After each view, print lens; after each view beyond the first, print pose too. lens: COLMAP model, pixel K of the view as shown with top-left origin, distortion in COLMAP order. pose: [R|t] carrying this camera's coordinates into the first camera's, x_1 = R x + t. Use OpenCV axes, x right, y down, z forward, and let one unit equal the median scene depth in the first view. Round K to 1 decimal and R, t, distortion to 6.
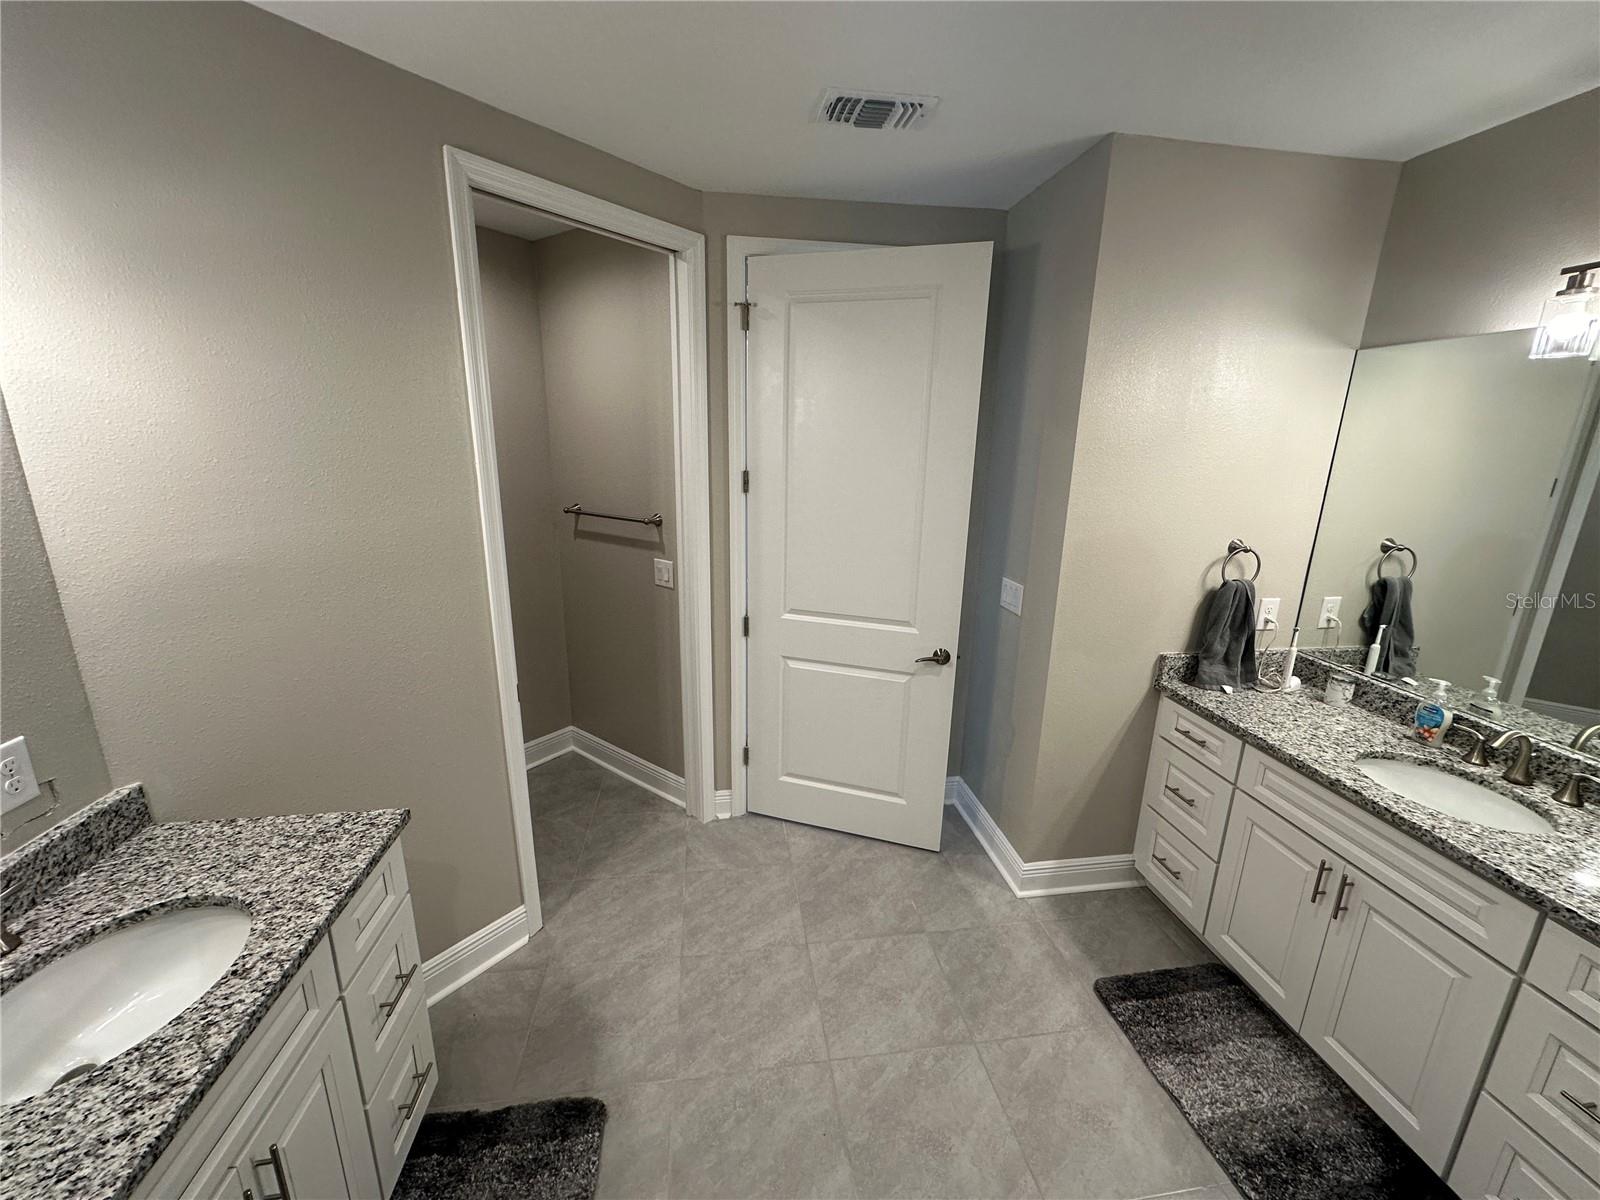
lens RADIAL K [[635.6, 0, 801.7], [0, 635.6, 600.9], [0, 0, 1]] dist [-0.000330, 0.000182]
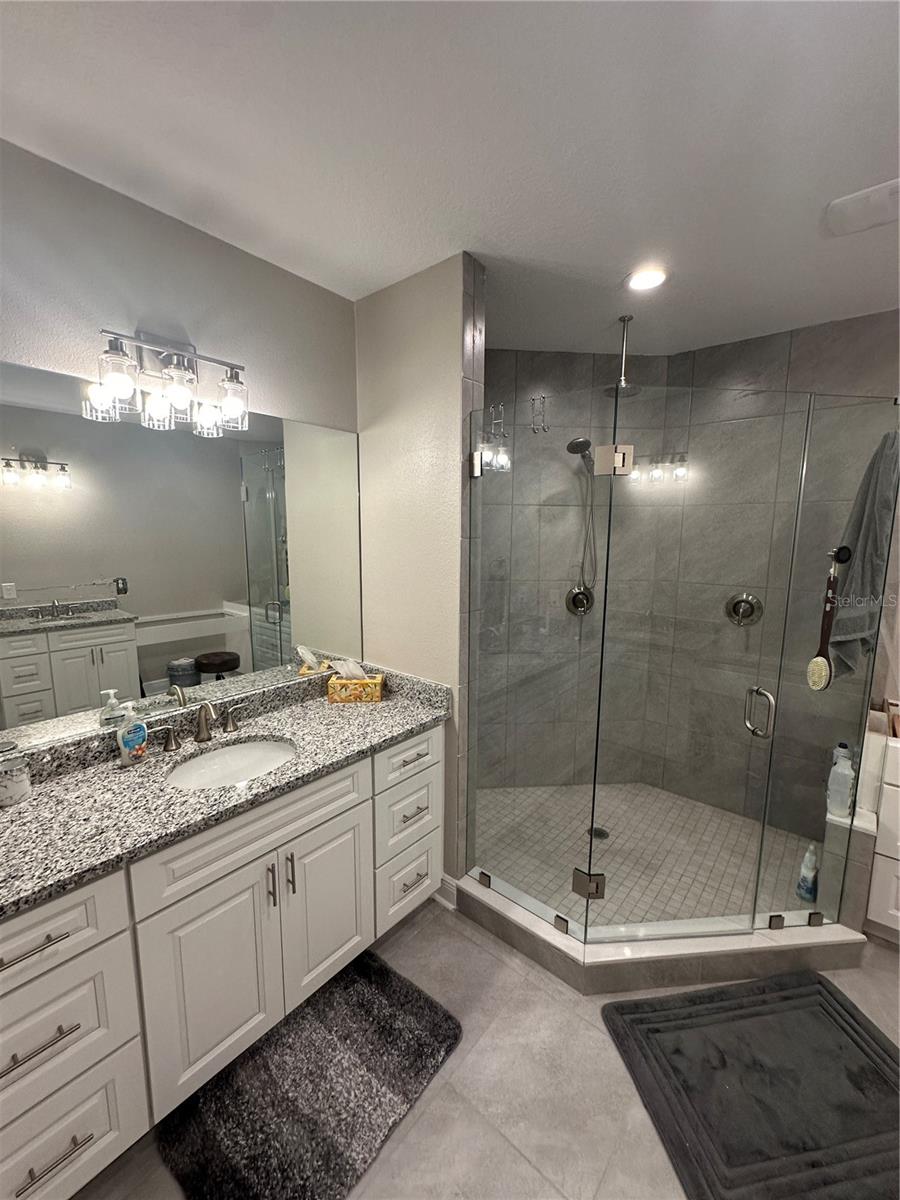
lens RADIAL K [[476.7, 0, 452.4], [0, 476.7, 598.7], [0, 0, 1]] dist [-0.000330, 0.000182]
pose [[-0.666710, -0.124534, 0.734840, 0.081799], [0.170515, 0.934307, 0.313043, -0.214752], [-0.725550, 0.334010, -0.601677, 1.123964]]
